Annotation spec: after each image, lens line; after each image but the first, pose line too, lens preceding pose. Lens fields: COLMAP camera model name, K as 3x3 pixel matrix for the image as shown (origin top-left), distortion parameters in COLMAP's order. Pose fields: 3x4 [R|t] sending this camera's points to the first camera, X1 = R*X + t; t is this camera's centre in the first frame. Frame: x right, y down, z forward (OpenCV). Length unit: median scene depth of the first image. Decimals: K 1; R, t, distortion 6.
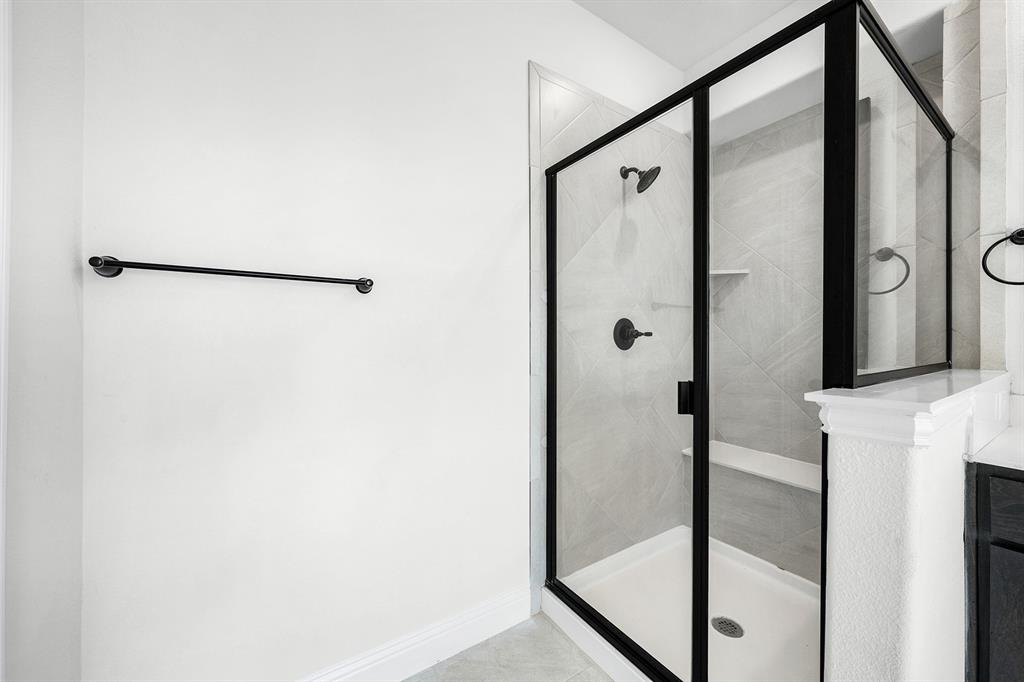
lens RADIAL K [[390.8, 0, 521.6], [0, 390.8, 337.1], [0, 0, 1]] dist [-0.002980, 0.000011]
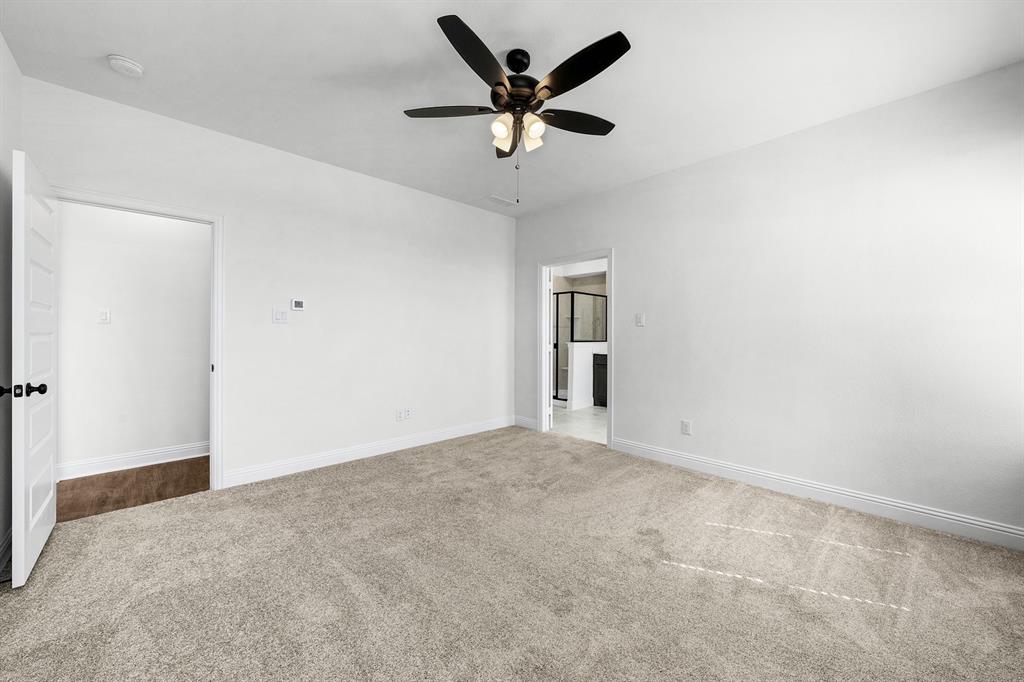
lens RADIAL K [[390.8, 0, 513.5], [0, 390.8, 331.5], [0, 0, 1]] dist [-0.002980, 0.000011]
pose [[0.986904, 0.006830, 0.161163, -0.943991], [-0.005836, 0.999961, -0.006637, -0.012891], [-0.161202, 0.005609, 0.986906, -3.883952]]
